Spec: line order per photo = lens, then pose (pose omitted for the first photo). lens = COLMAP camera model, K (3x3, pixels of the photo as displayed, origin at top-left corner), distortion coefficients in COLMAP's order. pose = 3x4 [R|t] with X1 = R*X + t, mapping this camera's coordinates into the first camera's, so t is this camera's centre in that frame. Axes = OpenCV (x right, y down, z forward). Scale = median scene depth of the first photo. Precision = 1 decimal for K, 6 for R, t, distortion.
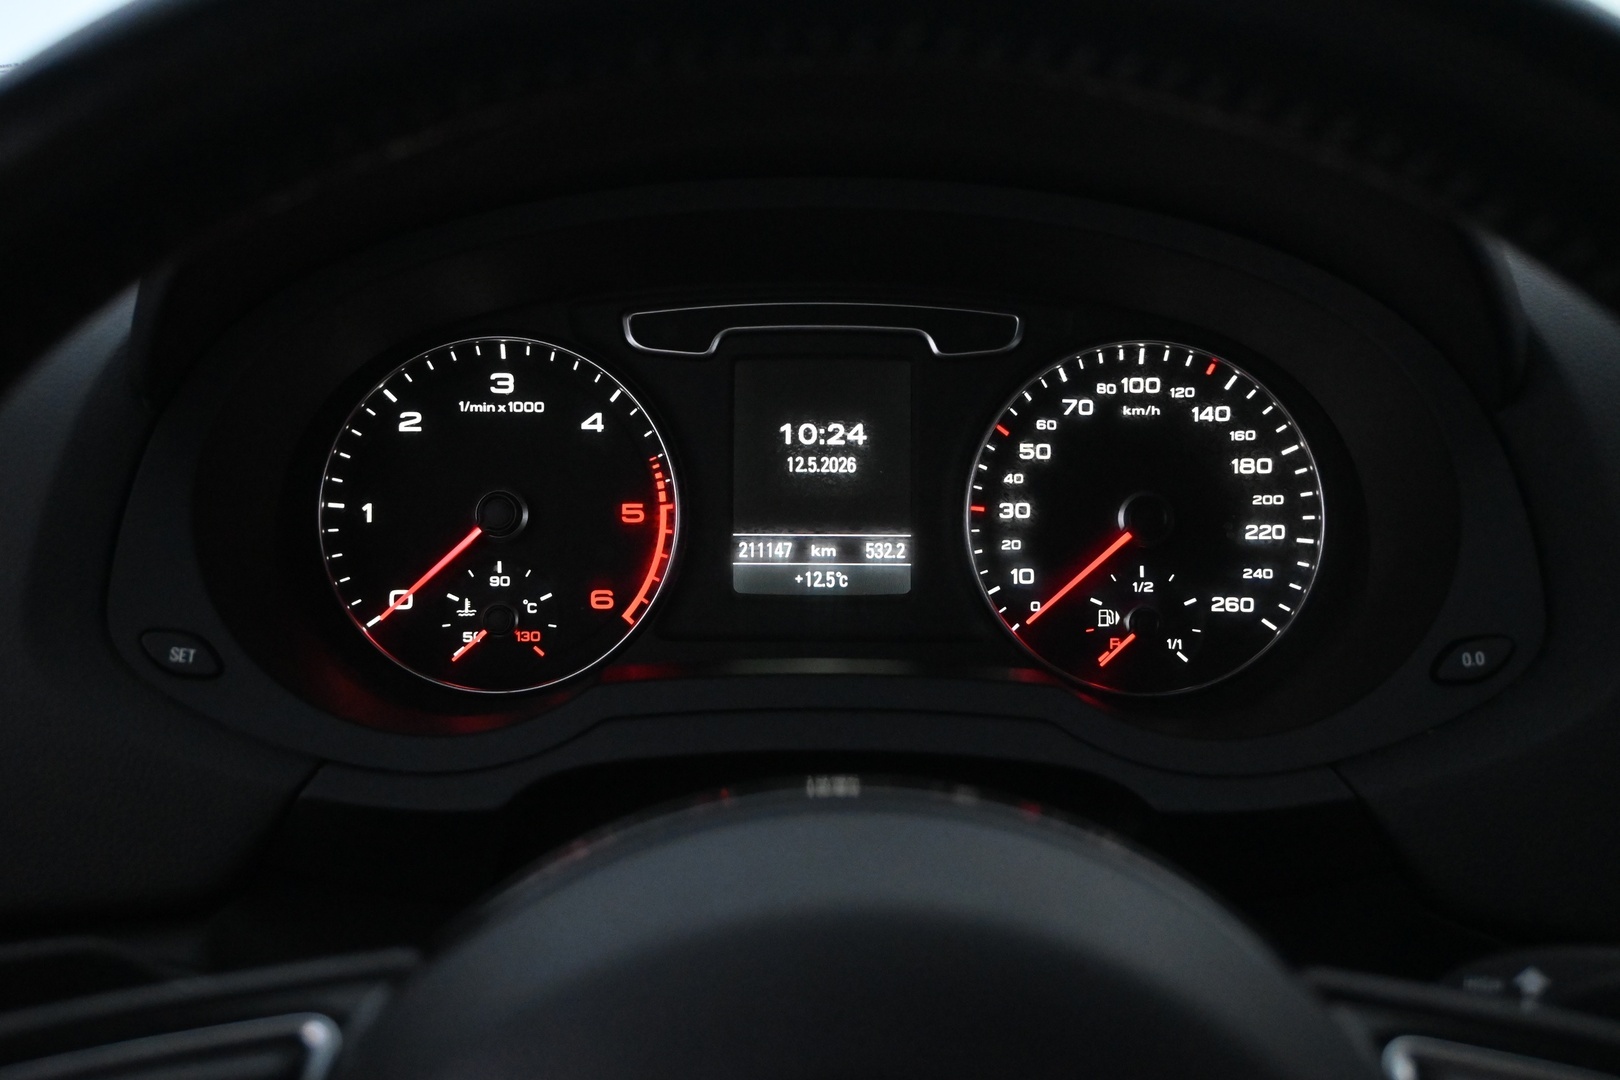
lens RADIAL K [[1885.6, 0, 810.0], [0, 1885.6, 540.0], [0, 0, 1]] dist [0.002184, -0.001825]
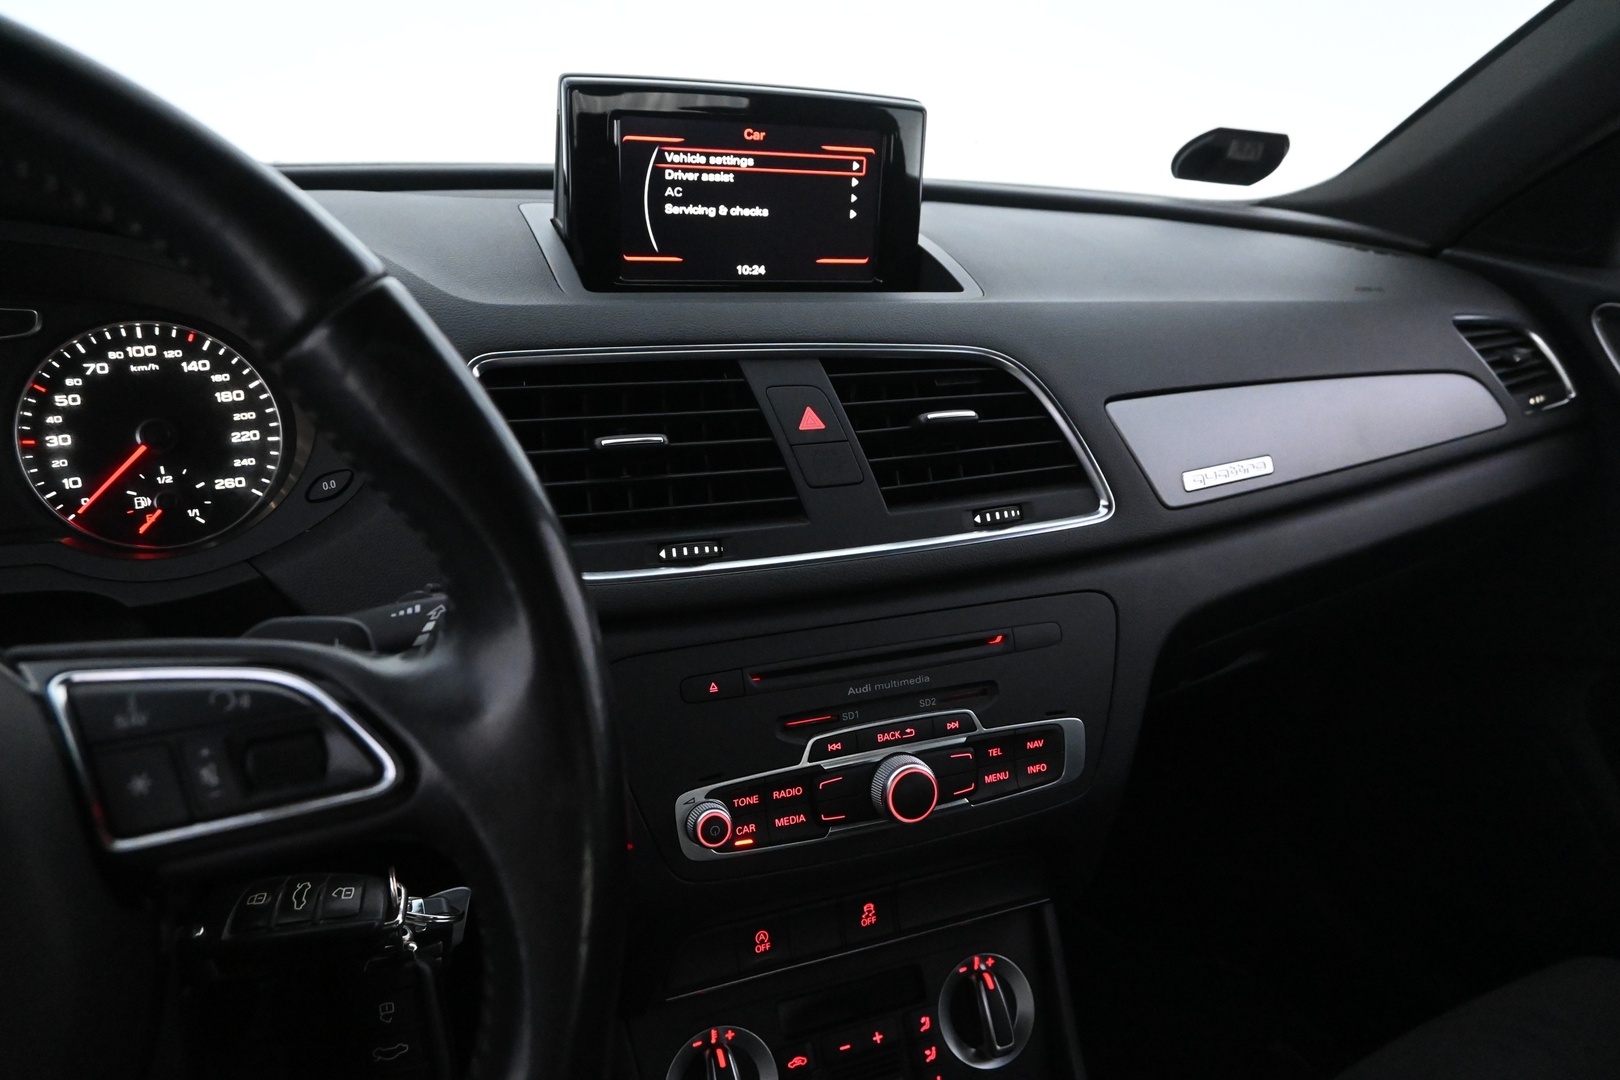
lens RADIAL K [[1104.8, 0, 810.0], [0, 1104.8, 540.0], [0, 0, 1]] dist [-0.001980, 0.001167]
pose [[0.873514, -0.154528, 0.461622, 0.213486], [0.134172, 0.987975, 0.076834, 0.075762], [-0.467944, -0.005179, 0.883743, -0.061757]]
